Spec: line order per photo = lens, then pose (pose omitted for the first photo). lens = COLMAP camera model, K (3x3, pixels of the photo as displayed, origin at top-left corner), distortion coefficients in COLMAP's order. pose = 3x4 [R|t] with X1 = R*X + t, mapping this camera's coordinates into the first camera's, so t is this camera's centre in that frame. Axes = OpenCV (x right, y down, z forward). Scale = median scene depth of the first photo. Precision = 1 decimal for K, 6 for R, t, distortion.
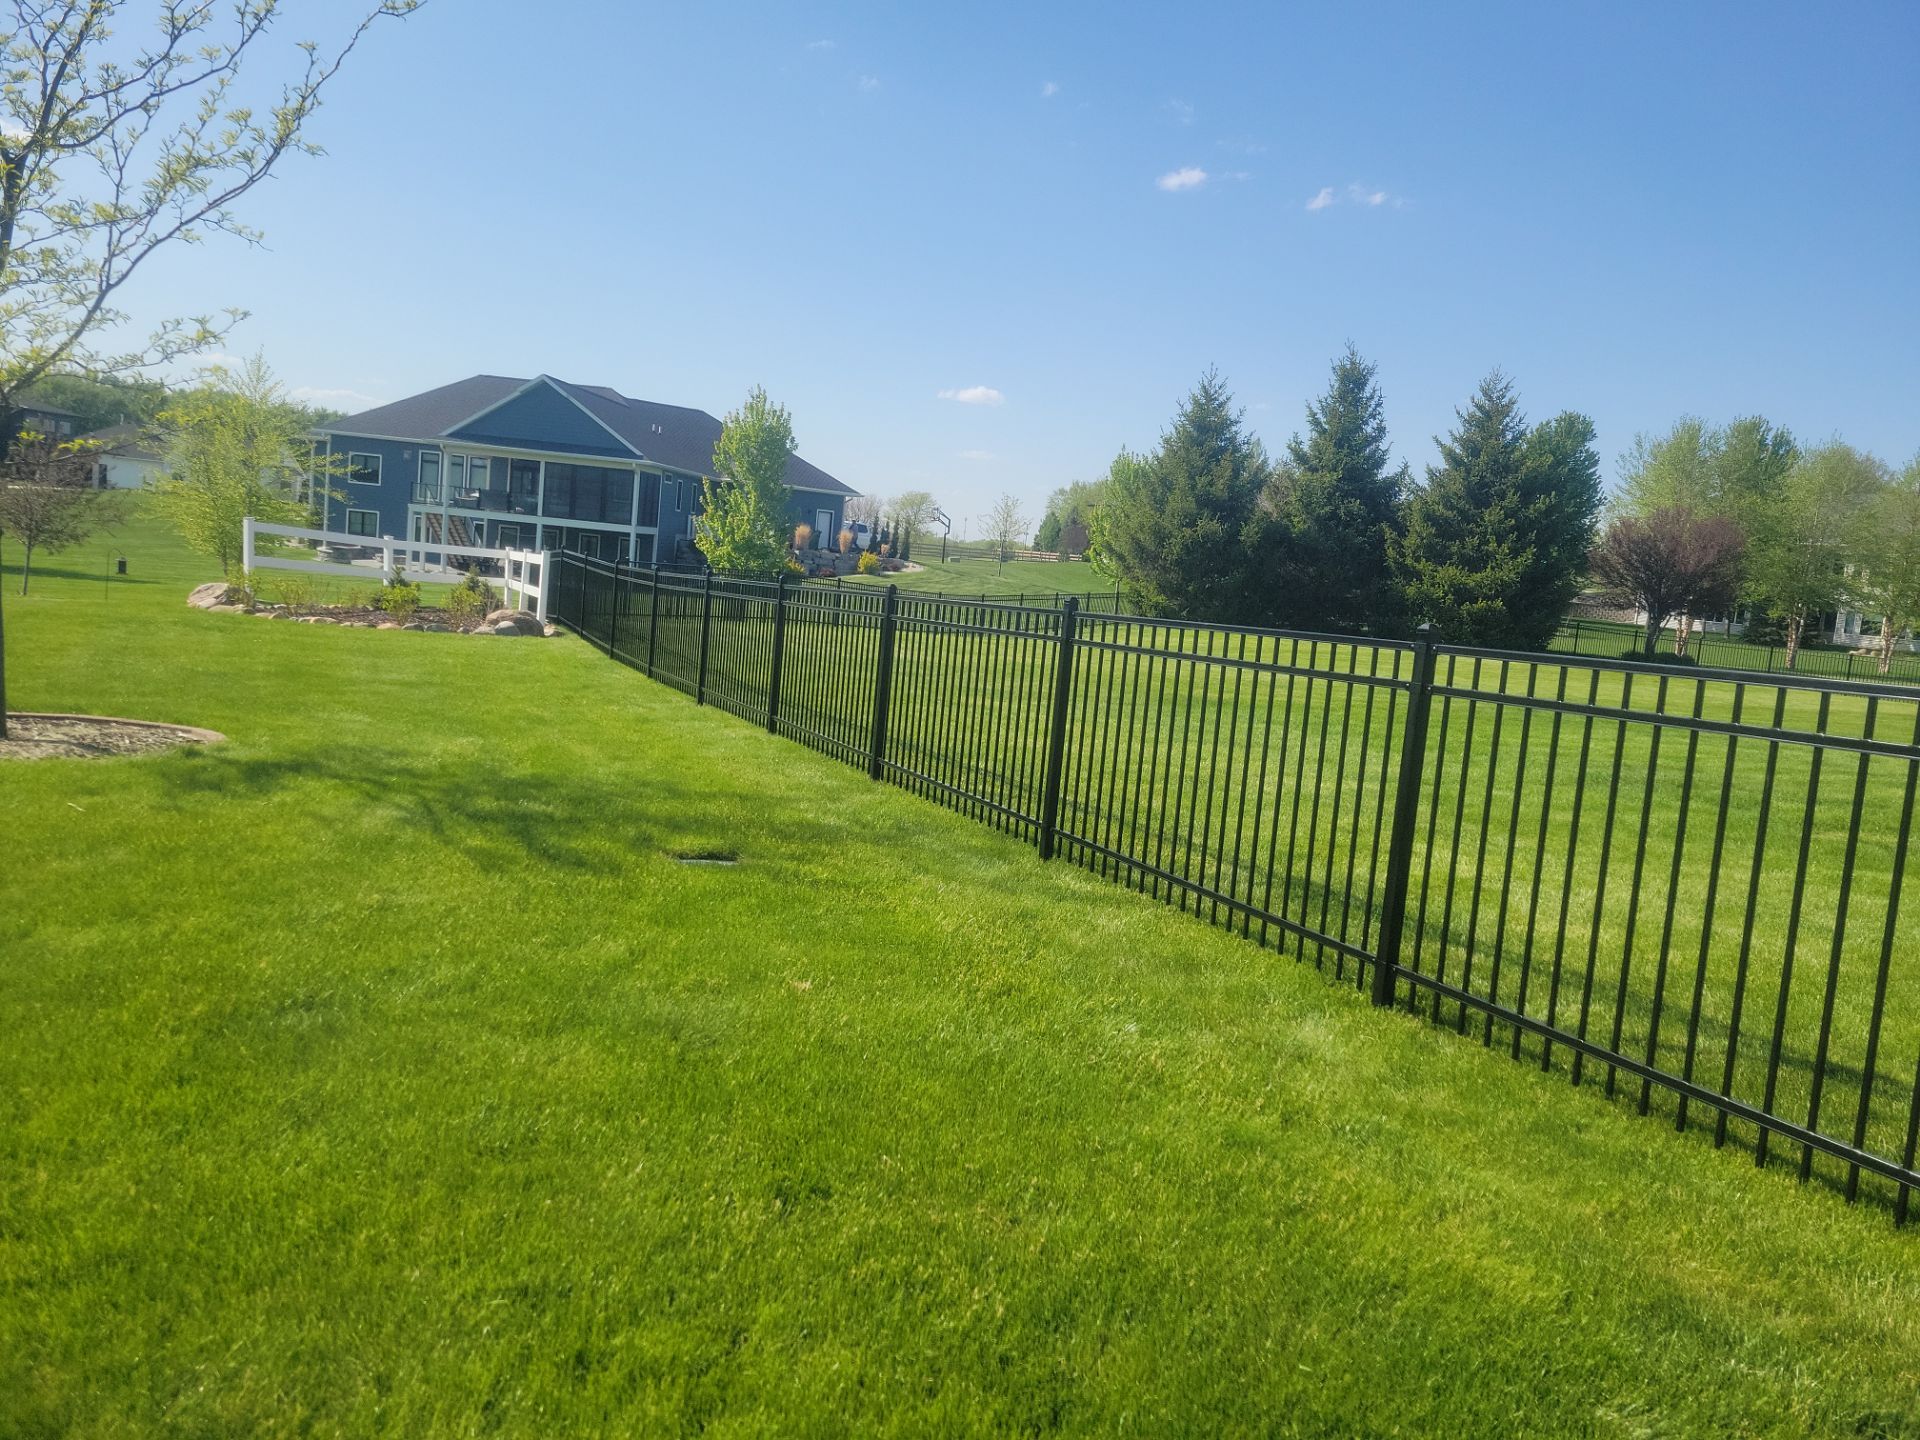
lens RADIAL K [[1432.7, 0, 979.7], [0, 1432.7, 703.5], [0, 0, 1]] dist [0.054035, -0.033469]
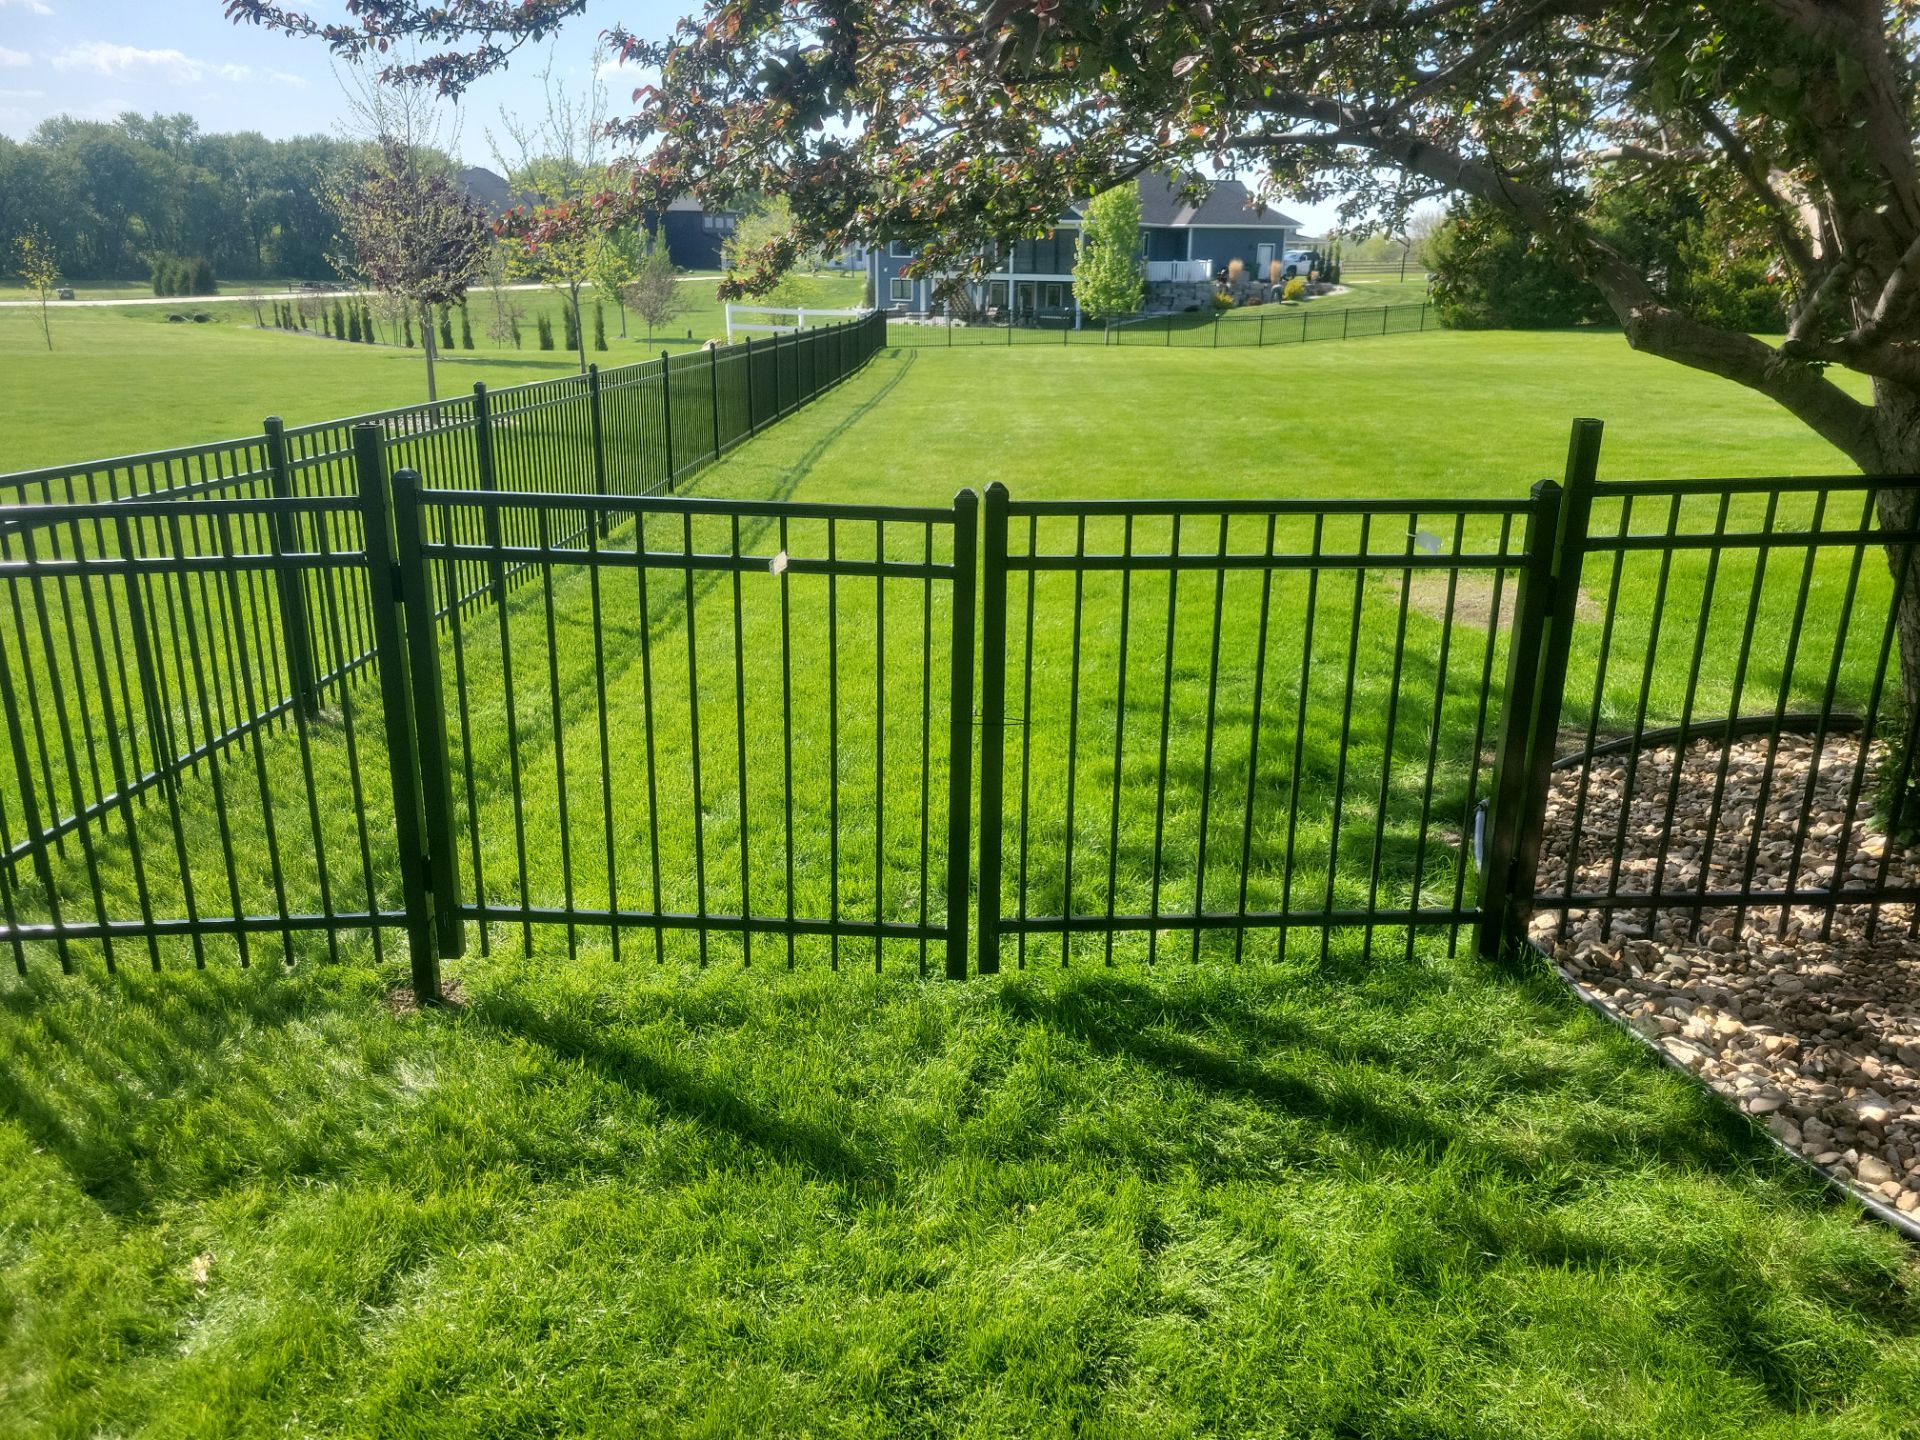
lens RADIAL K [[1432.7, 0, 962.8], [0, 1432.7, 714.5], [0, 0, 1]] dist [0.054035, -0.033469]
pose [[0.908673, 0.047138, -0.414840, 0.253709], [0.030257, 0.983559, 0.178035, 0.033315], [0.416411, -0.174328, 0.892307, -0.289093]]
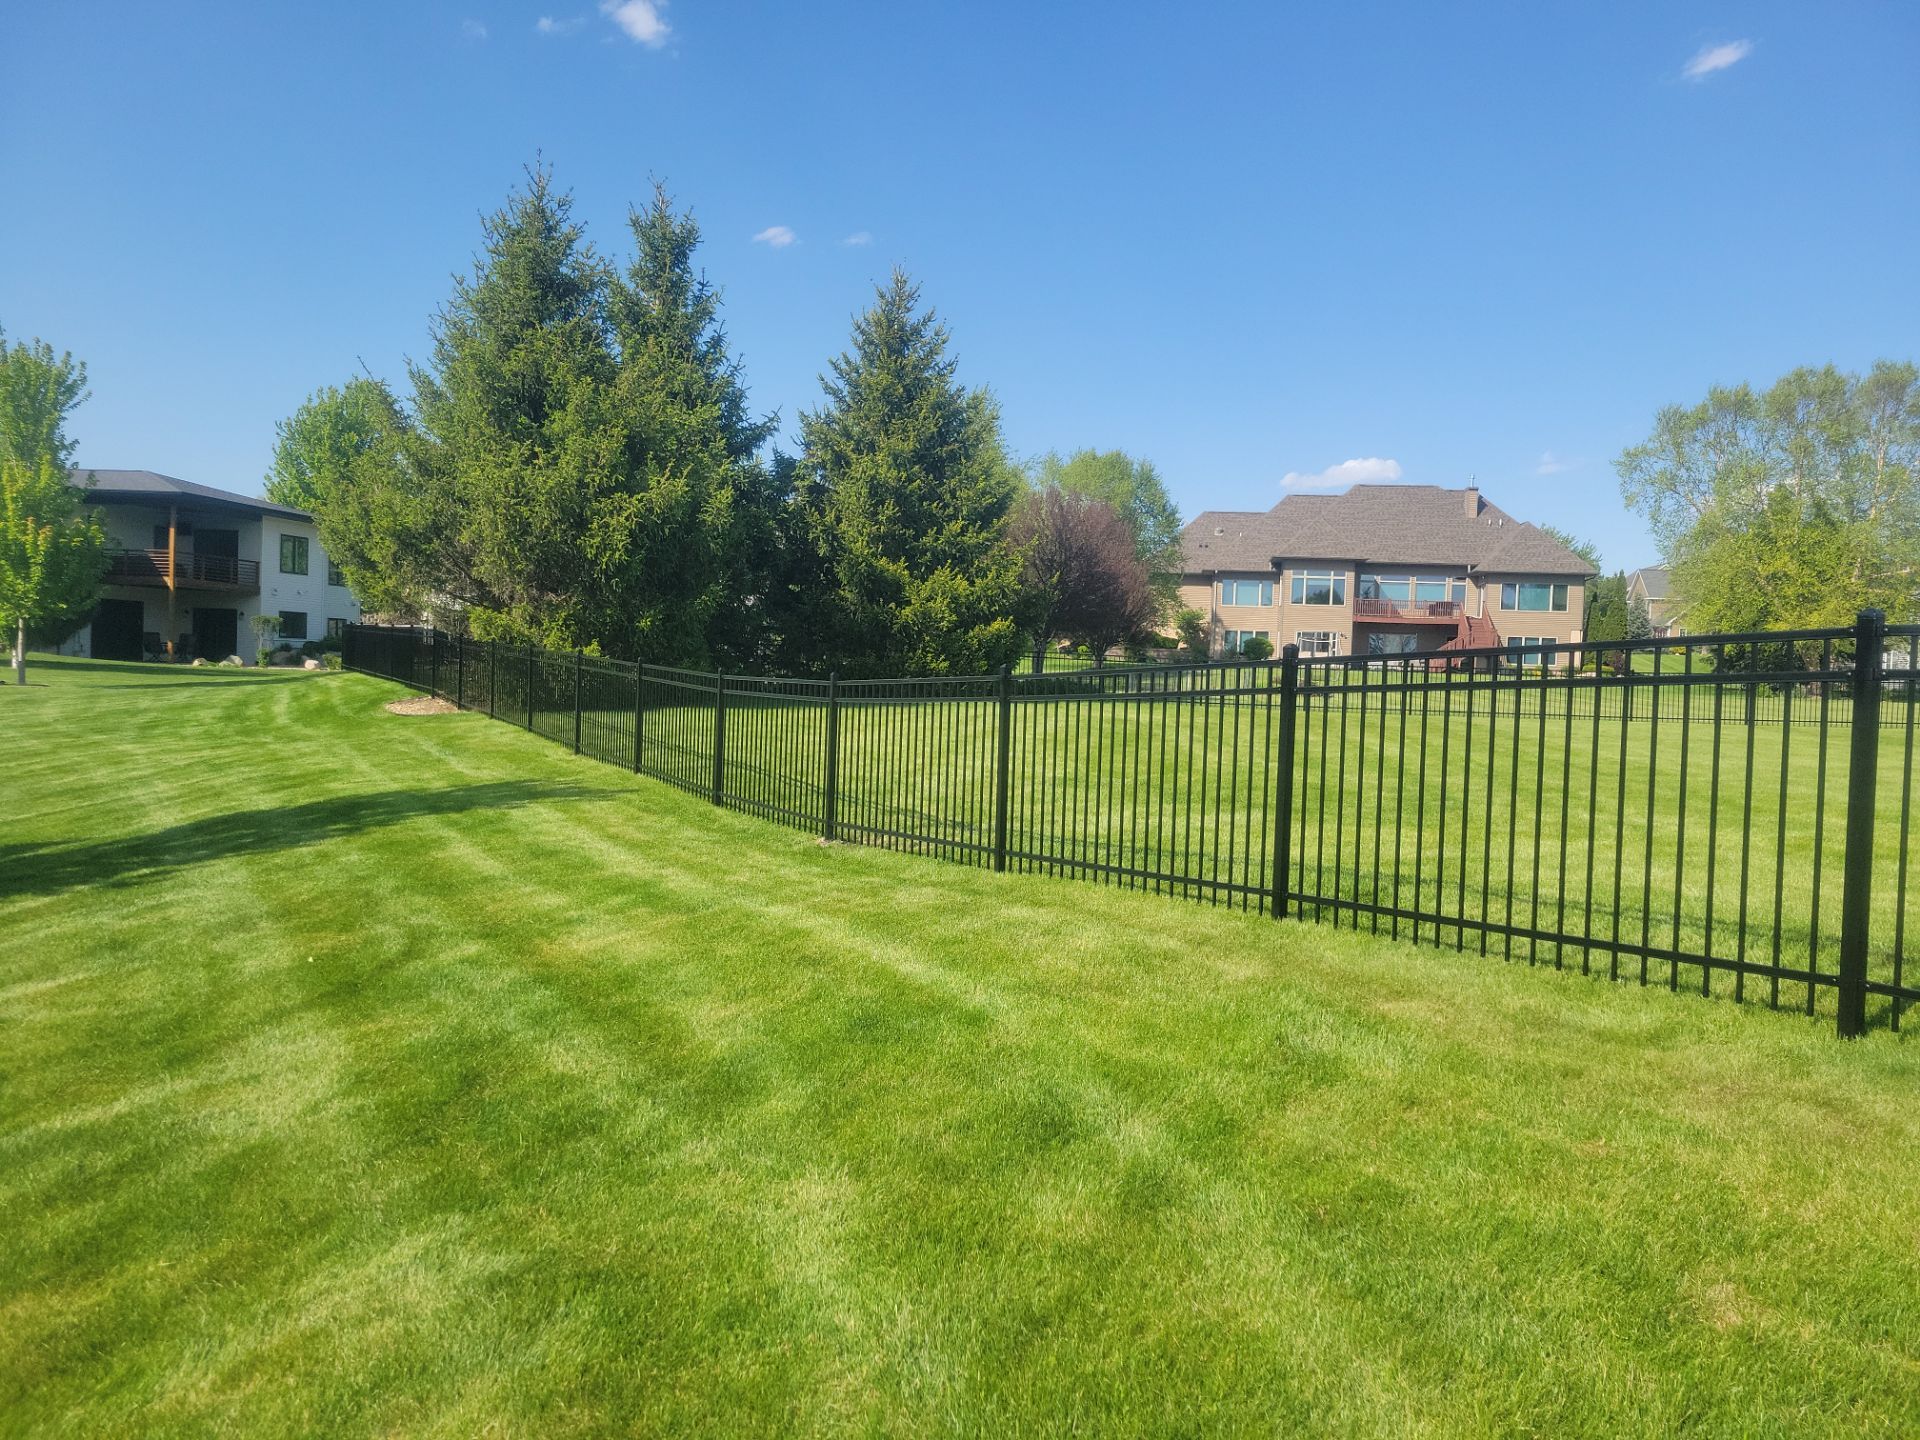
lens RADIAL K [[1432.7, 0, 971.1], [0, 1432.7, 710.3], [0, 0, 1]] dist [0.054035, -0.033469]
pose [[0.525446, -0.099589, 0.844978, -0.184987], [0.102149, 0.993327, 0.053552, -0.062994], [-0.844673, 0.058175, 0.532113, 0.628949]]
